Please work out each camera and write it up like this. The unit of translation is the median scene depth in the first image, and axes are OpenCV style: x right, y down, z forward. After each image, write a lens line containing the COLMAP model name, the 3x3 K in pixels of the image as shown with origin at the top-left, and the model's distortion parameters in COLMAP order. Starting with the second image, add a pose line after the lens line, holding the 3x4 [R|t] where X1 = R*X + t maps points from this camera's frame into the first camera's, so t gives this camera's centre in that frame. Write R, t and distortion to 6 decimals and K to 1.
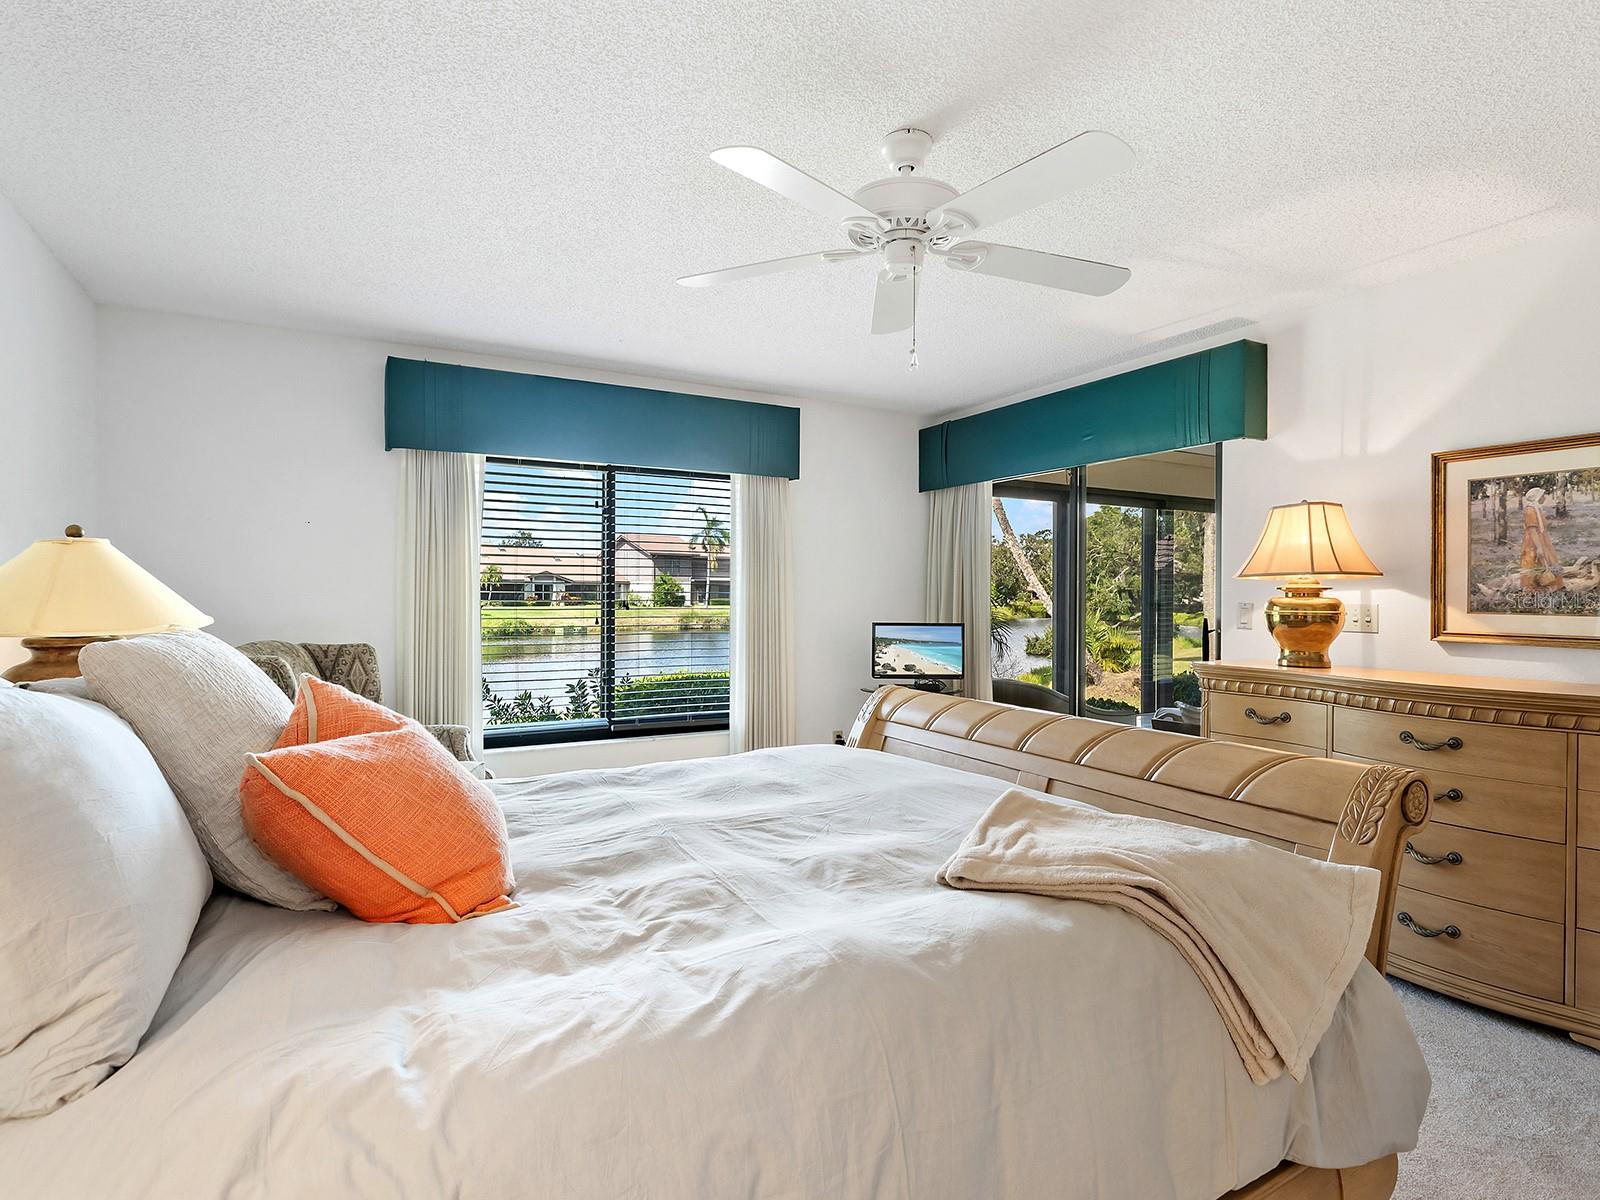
lens RADIAL K [[812.3, 0, 805.8], [0, 812.3, 598.7], [0, 0, 1]] dist [-0.000907, 0.002419]
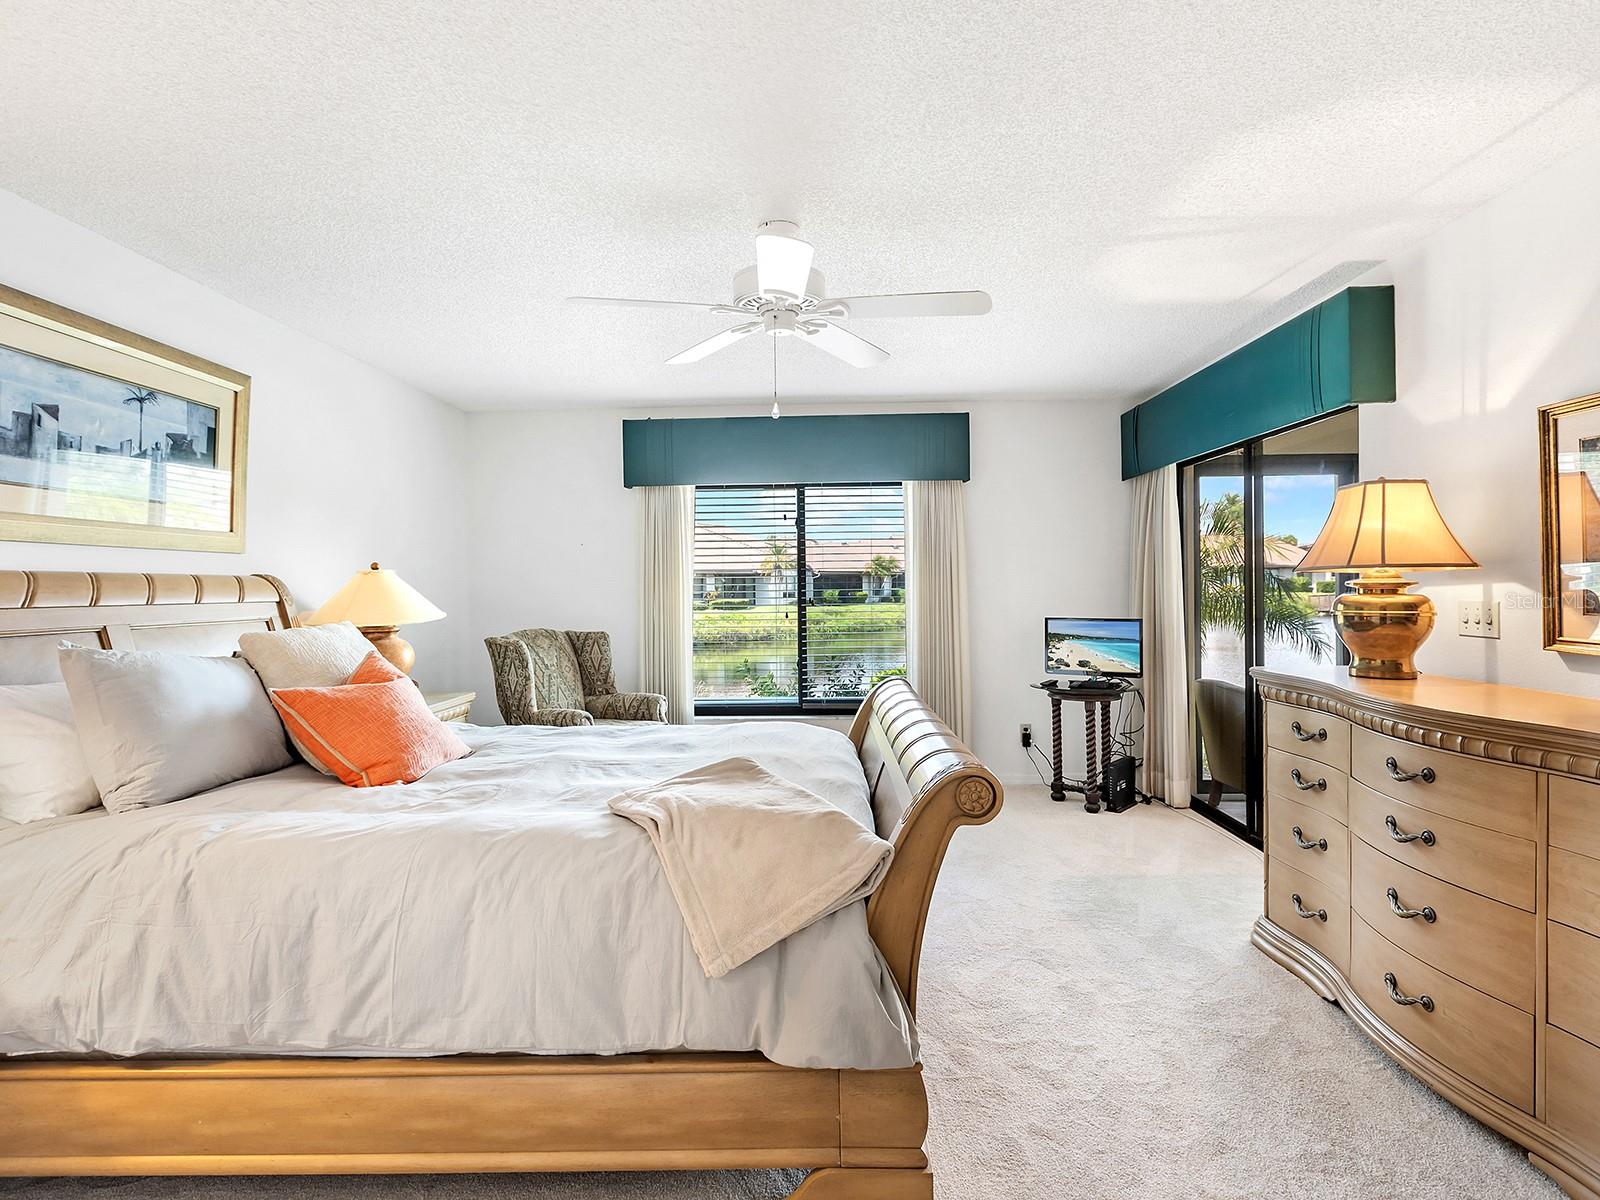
lens RADIAL K [[812.3, 0, 798.3], [0, 812.3, 591.3], [0, 0, 1]] dist [-0.000907, 0.002419]
pose [[0.859366, -0.009578, -0.511271, 0.519937], [0.012301, 0.999922, 0.001944, -0.013414], [0.511213, -0.007960, 0.859417, -0.023894]]
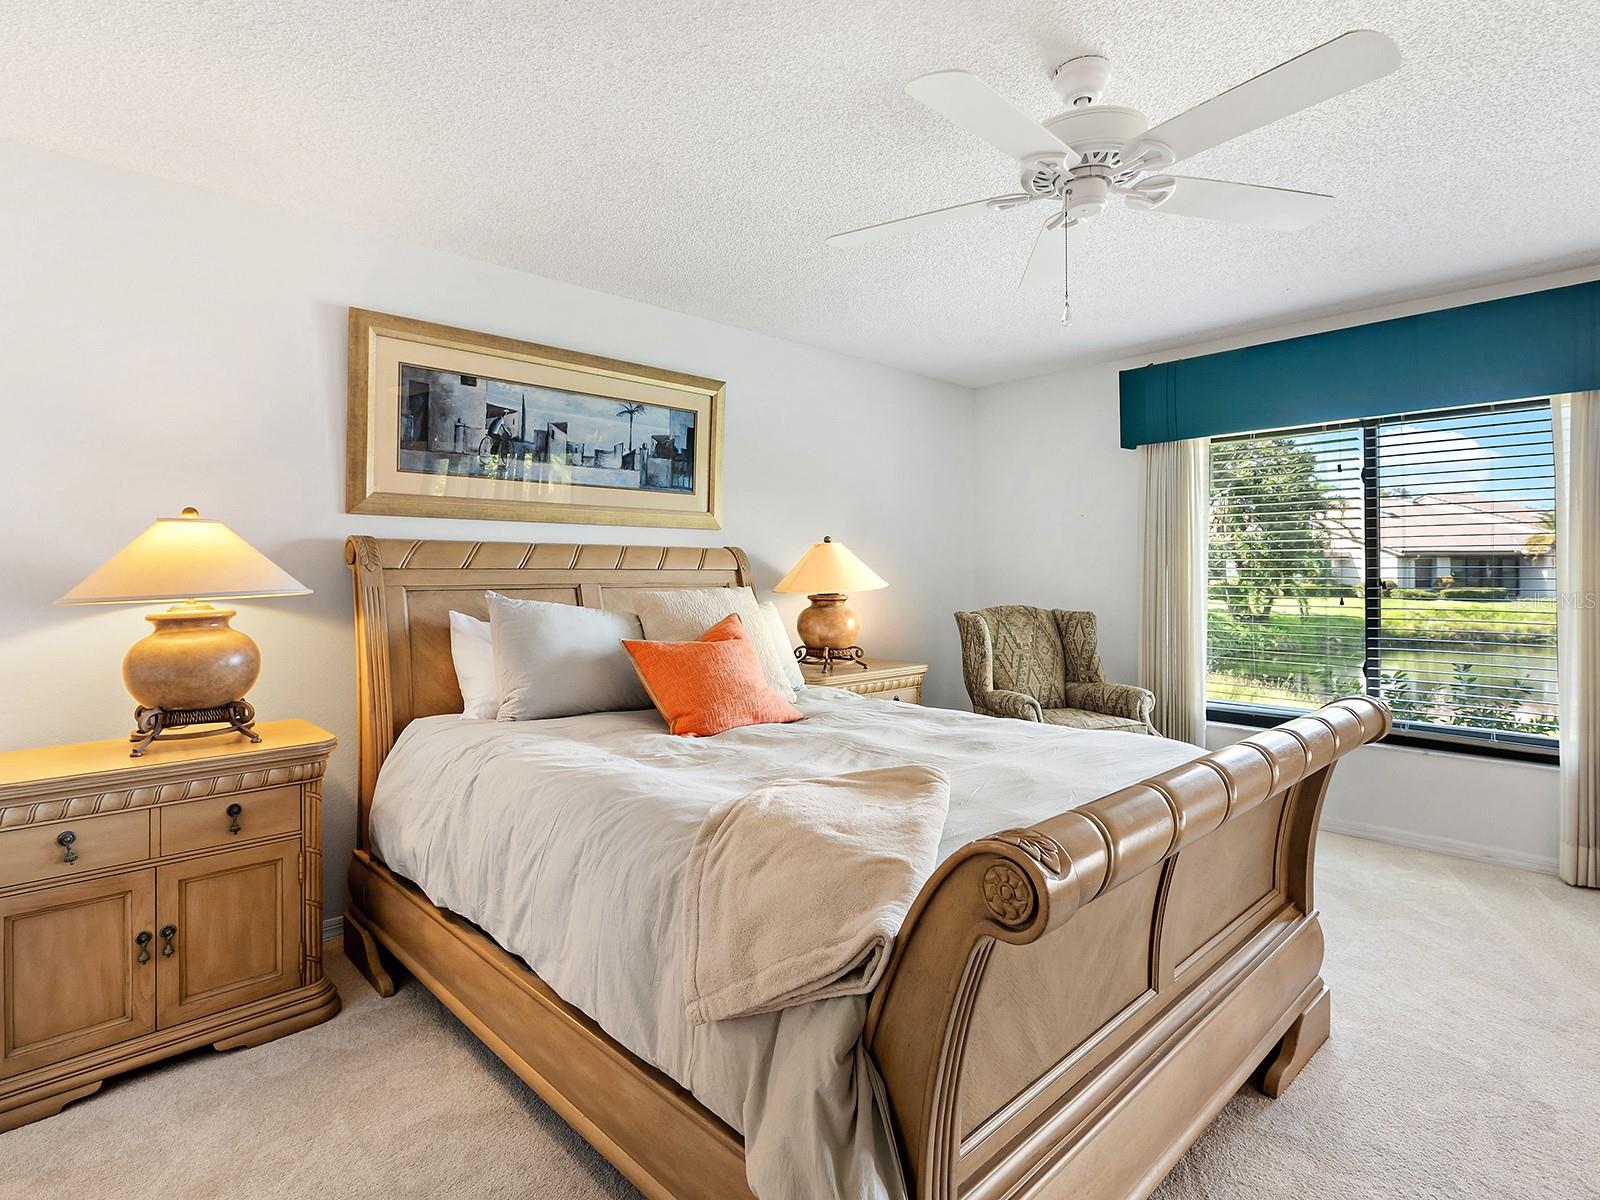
lens RADIAL K [[812.3, 0, 821.0], [0, 812.3, 565.7], [0, 0, 1]] dist [-0.000907, 0.002419]
pose [[0.259081, -0.011011, -0.965793, 0.625837], [-0.001874, 0.999927, -0.011903, 0.001082], [0.965854, 0.004894, 0.259042, 0.326999]]
